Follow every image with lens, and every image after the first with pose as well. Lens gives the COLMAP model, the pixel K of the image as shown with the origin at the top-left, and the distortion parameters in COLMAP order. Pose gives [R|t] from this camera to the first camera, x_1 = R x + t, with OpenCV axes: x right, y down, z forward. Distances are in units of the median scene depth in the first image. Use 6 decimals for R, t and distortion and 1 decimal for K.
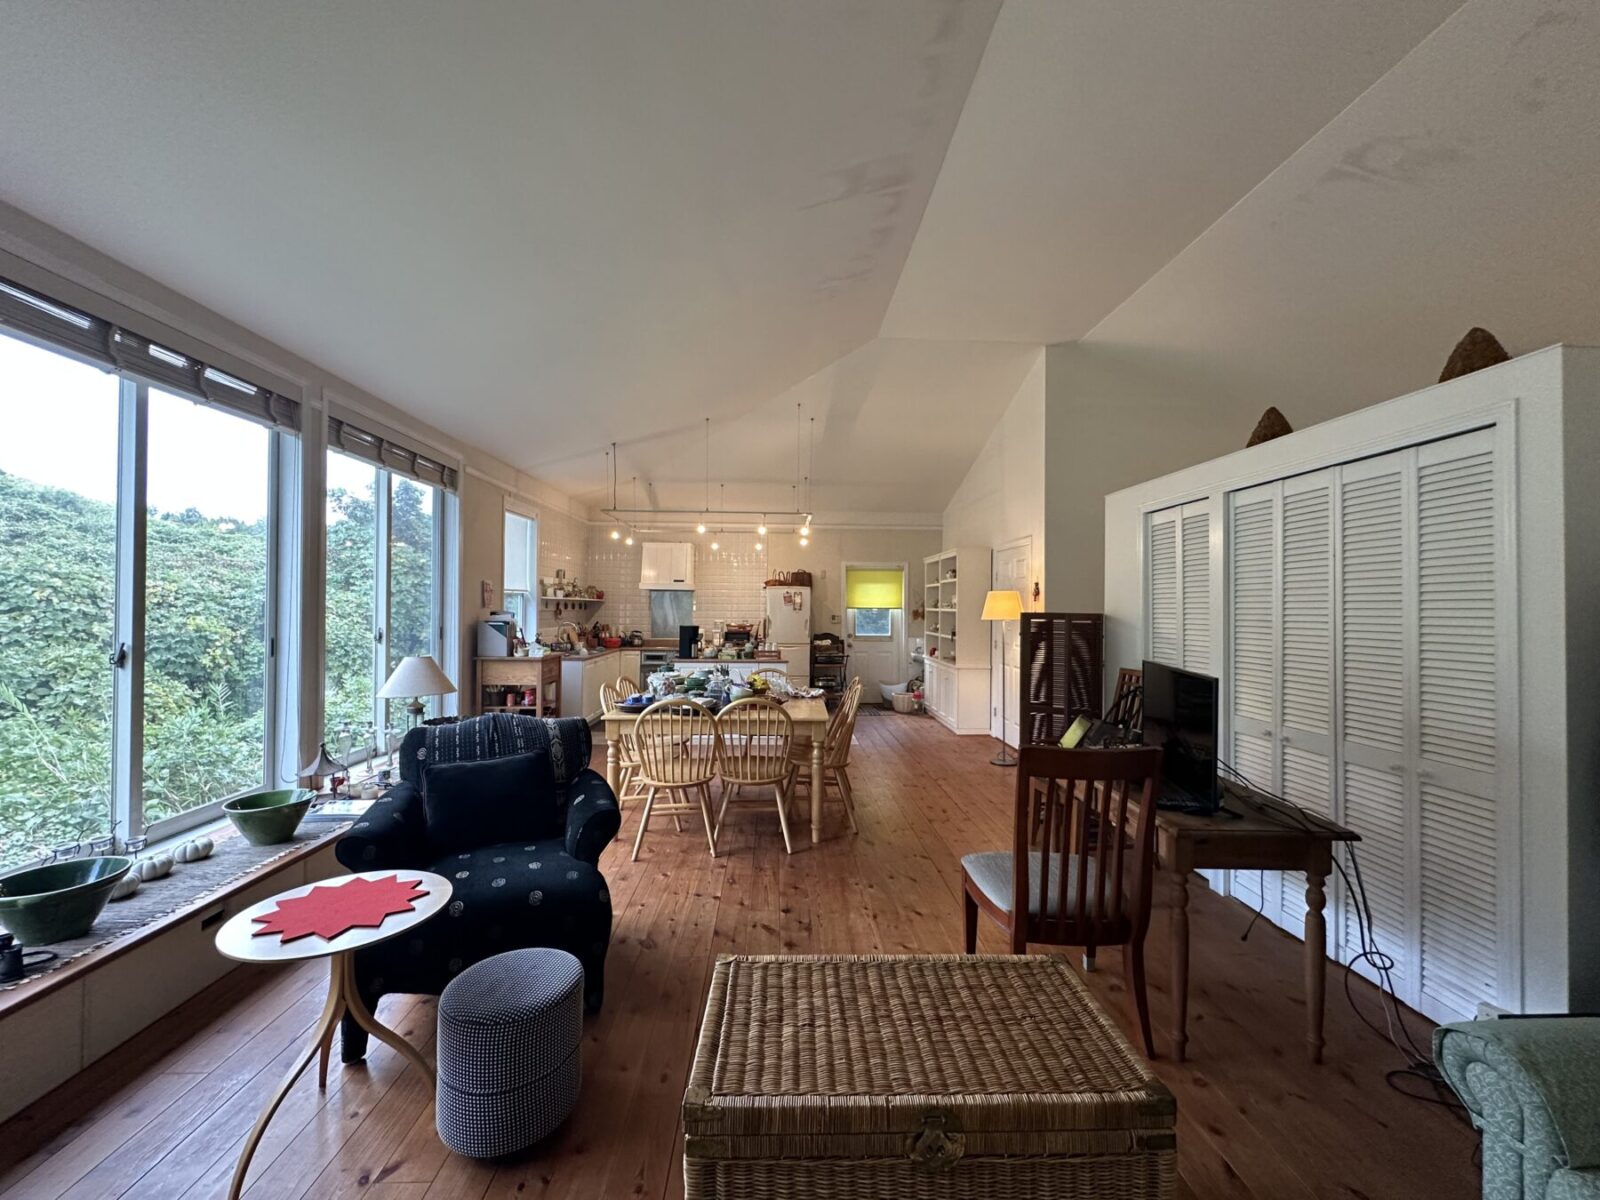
lens RADIAL K [[638.2, 0, 796.4], [0, 638.2, 599.2], [0, 0, 1]] dist [-0.001077, -0.000130]
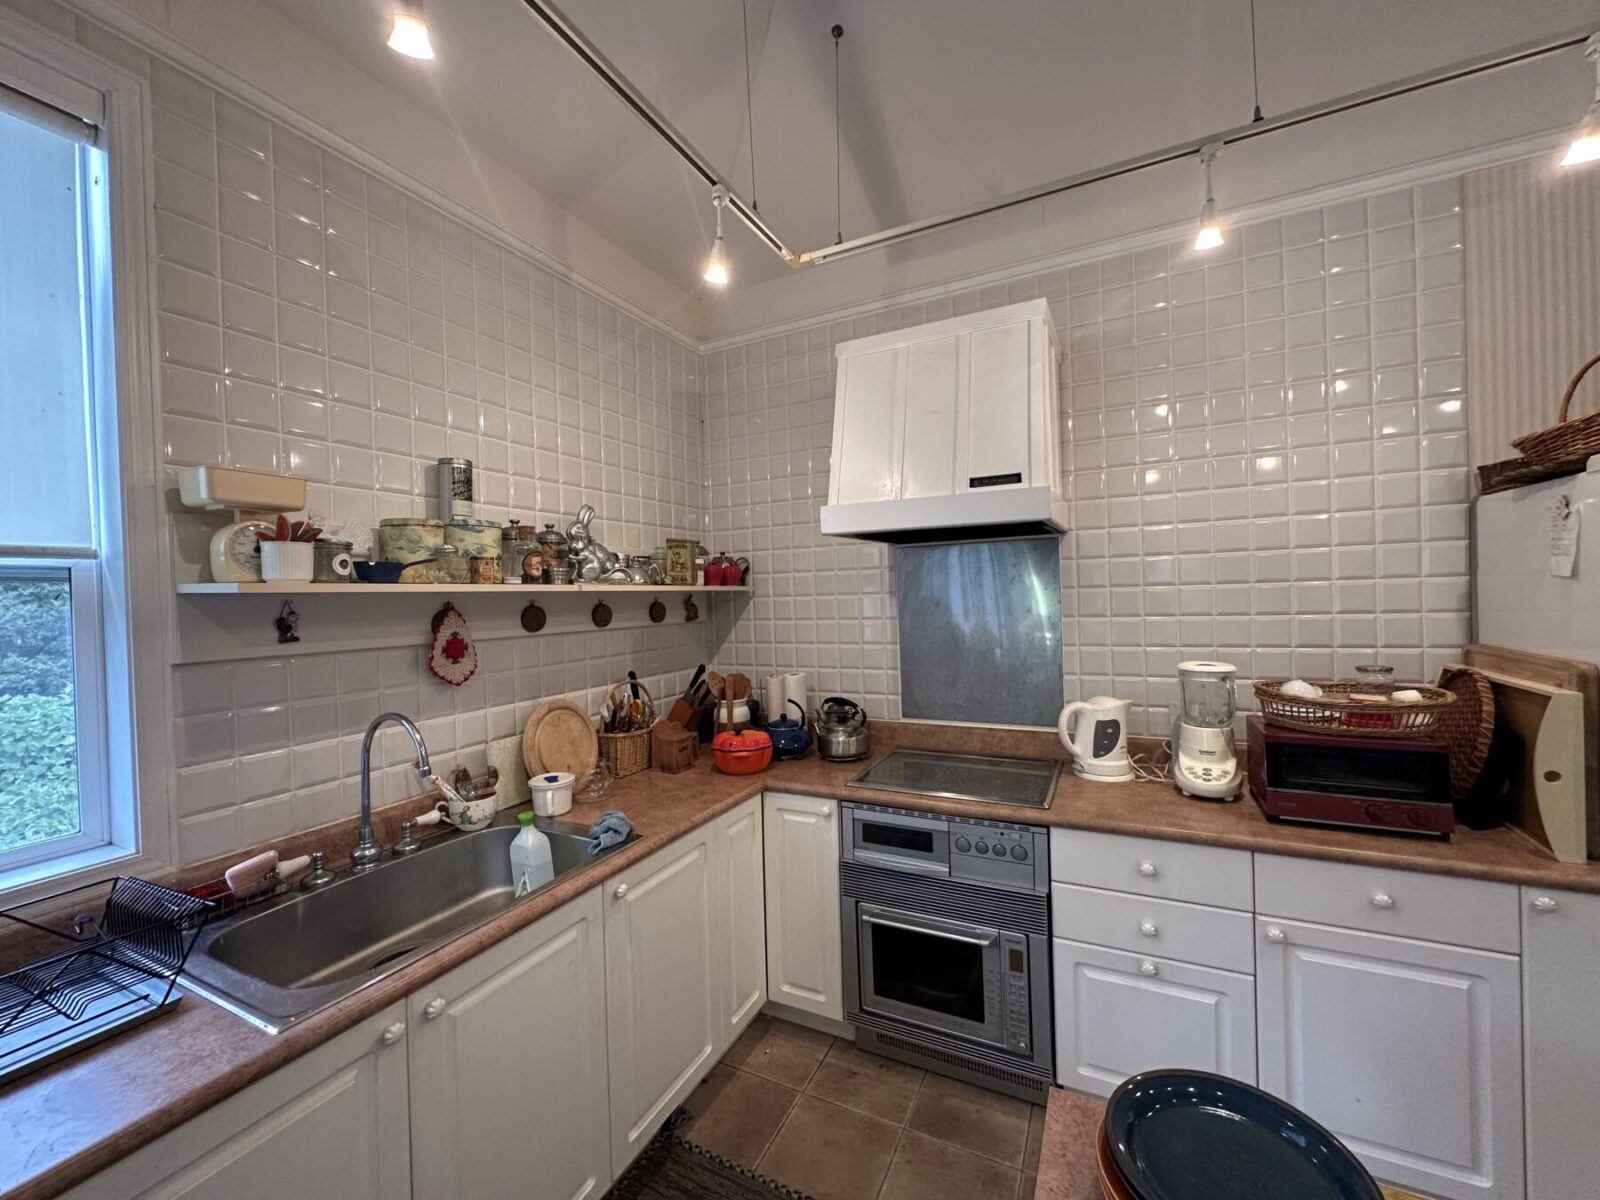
lens RADIAL K [[638.2, 0, 796.4], [0, 638.2, 599.2], [0, 0, 1]] dist [-0.001077, -0.000130]
pose [[0.876442, -0.033161, -0.480365, -0.139240], [0.042880, 0.999037, 0.009270, 0.004806], [0.479595, -0.028723, 0.877020, 0.764000]]
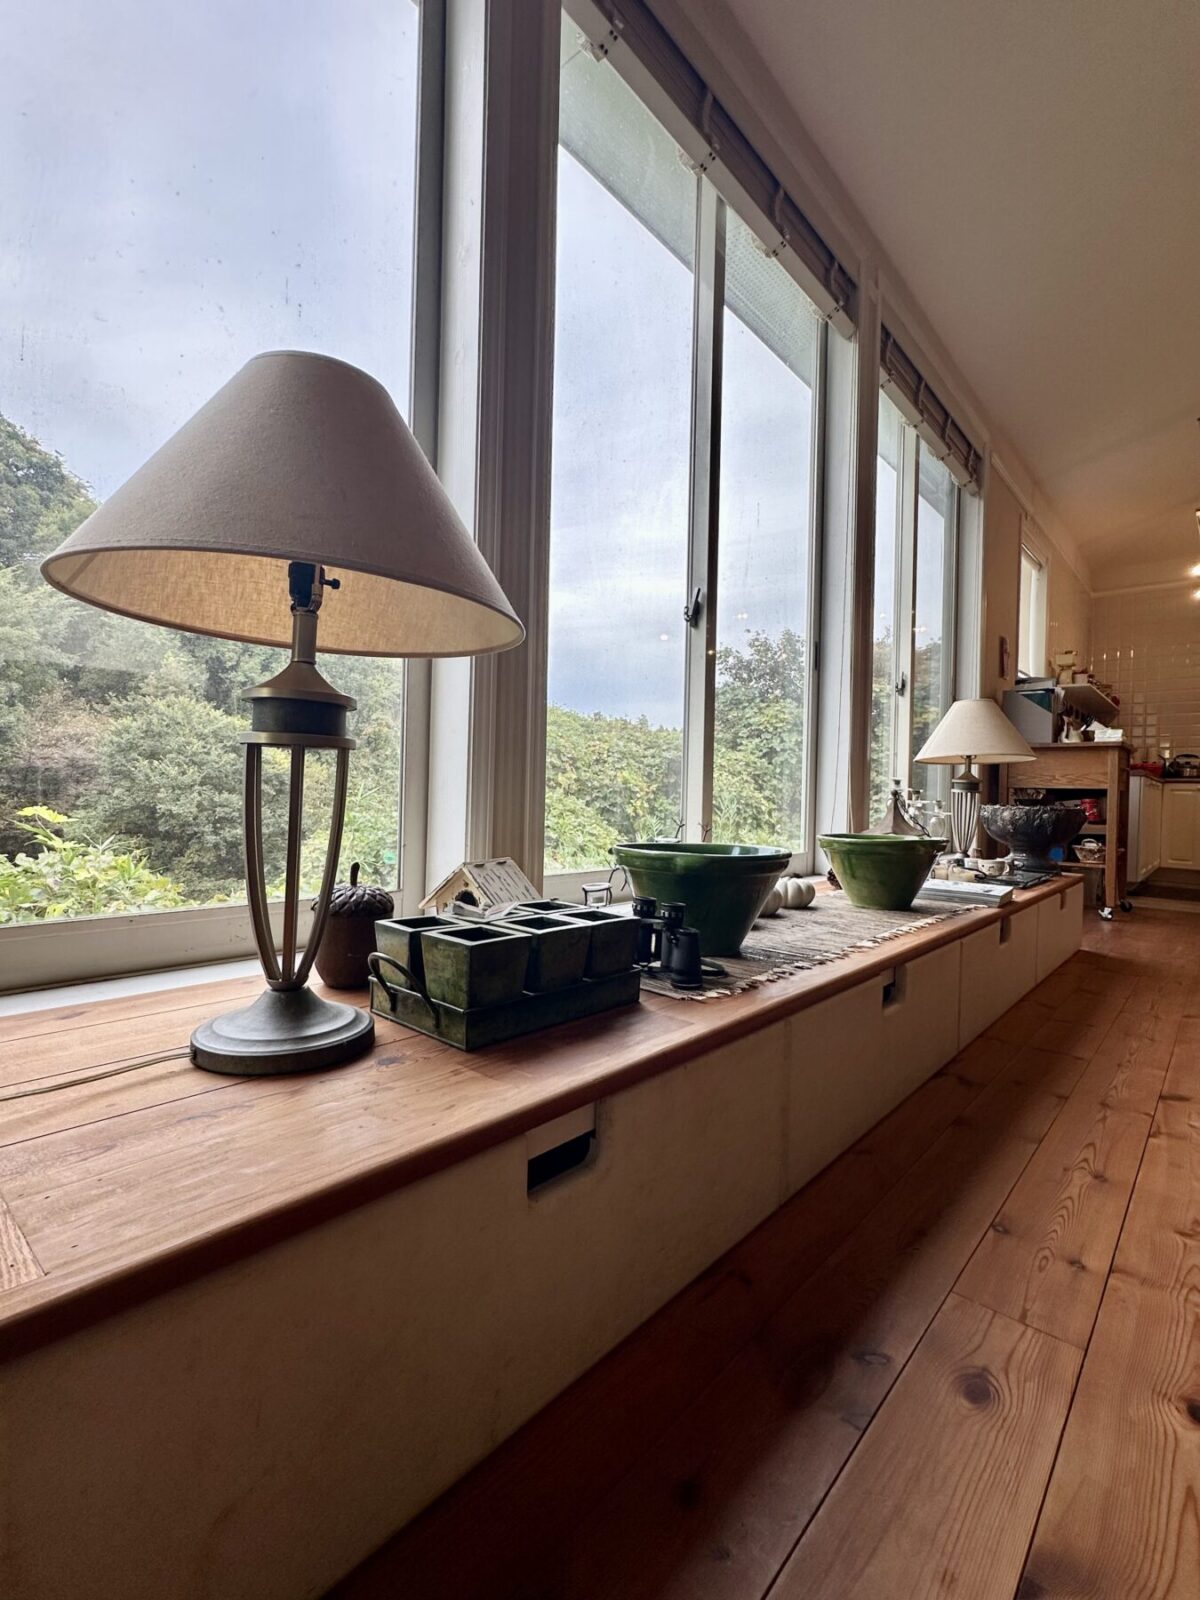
lens RADIAL K [[736.2, 0, 599.4], [0, 736.2, 795.1], [0, 0, 1]] dist [0.000410, -0.000062]
pose [[0.727190, 0.014490, -0.686283, -0.176039], [-0.010877, 0.999895, 0.009586, 0.087729], [0.686350, 0.000494, 0.727271, 0.102872]]
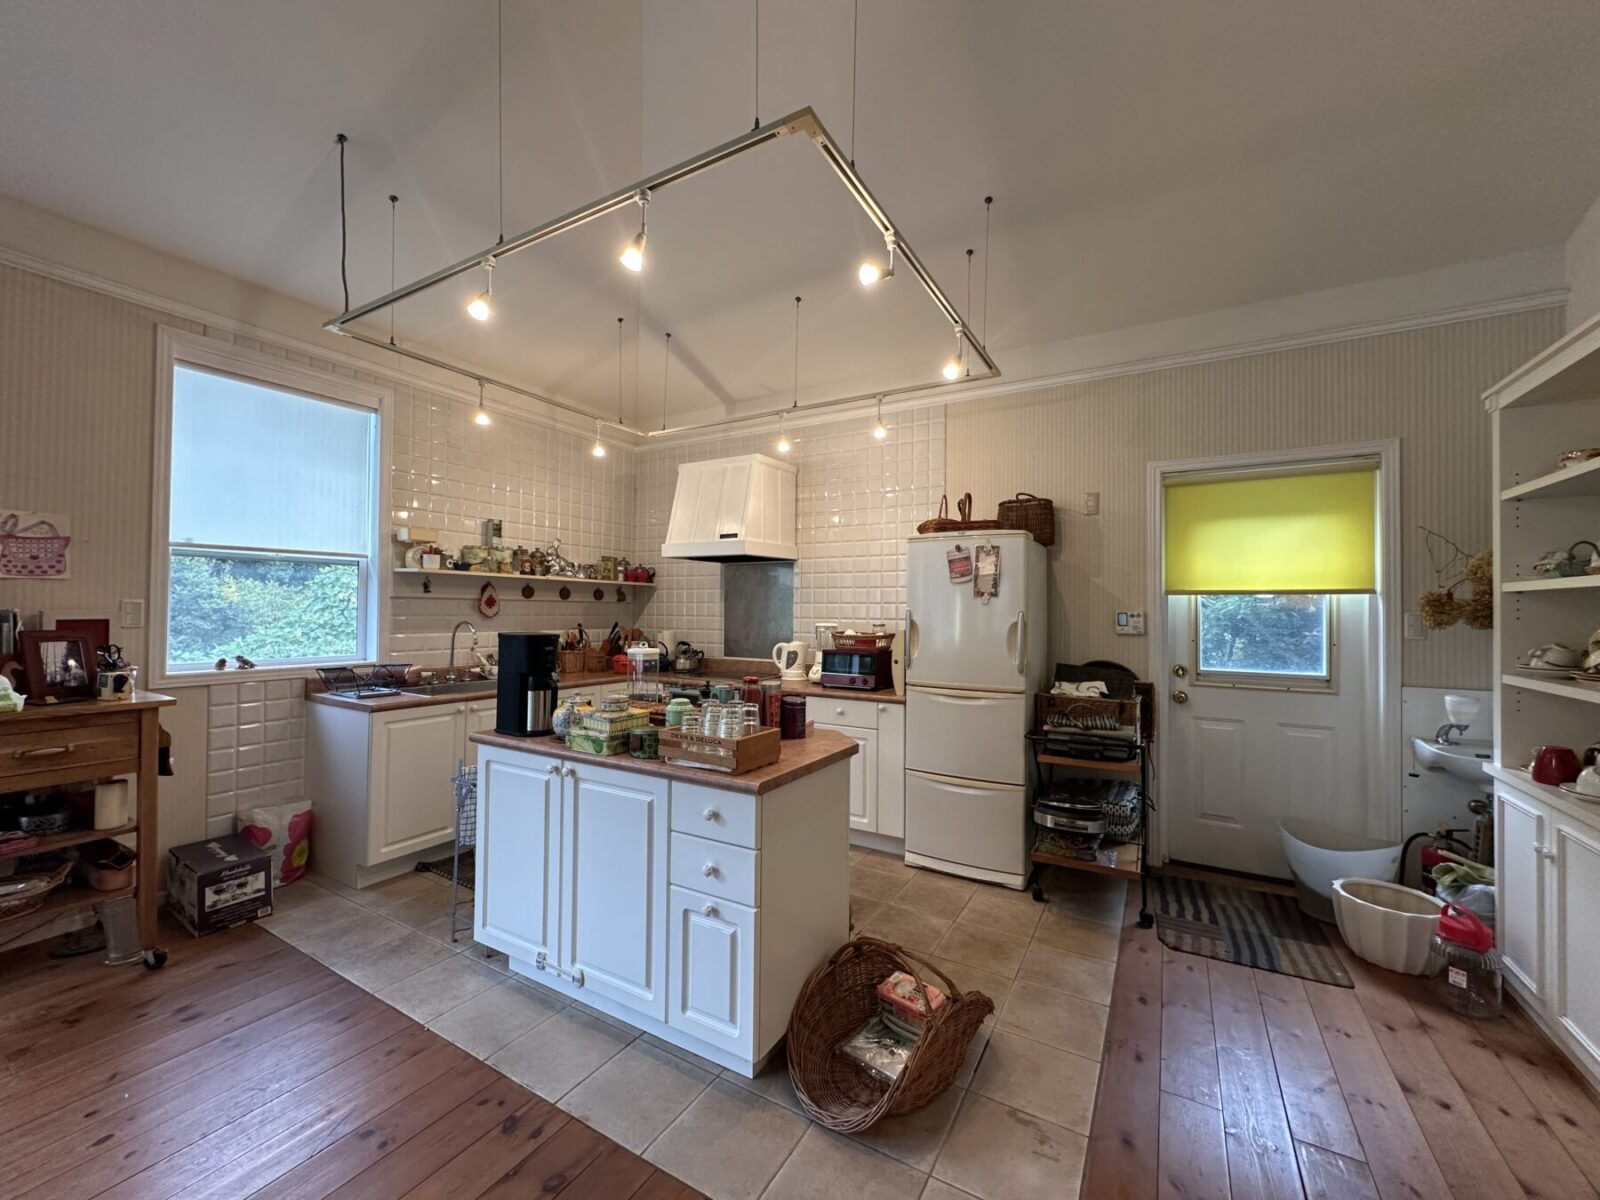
lens RADIAL K [[633.0, 0, 800.0], [0, 633.0, 600.0], [0, 0, 1]] dist [-0.004169, -0.000361]
pose [[0.846304, -0.009393, -0.532618, 0.097880], [0.002905, 0.999911, -0.013017, 0.022700], [0.532693, 0.009469, 0.846256, 0.623177]]
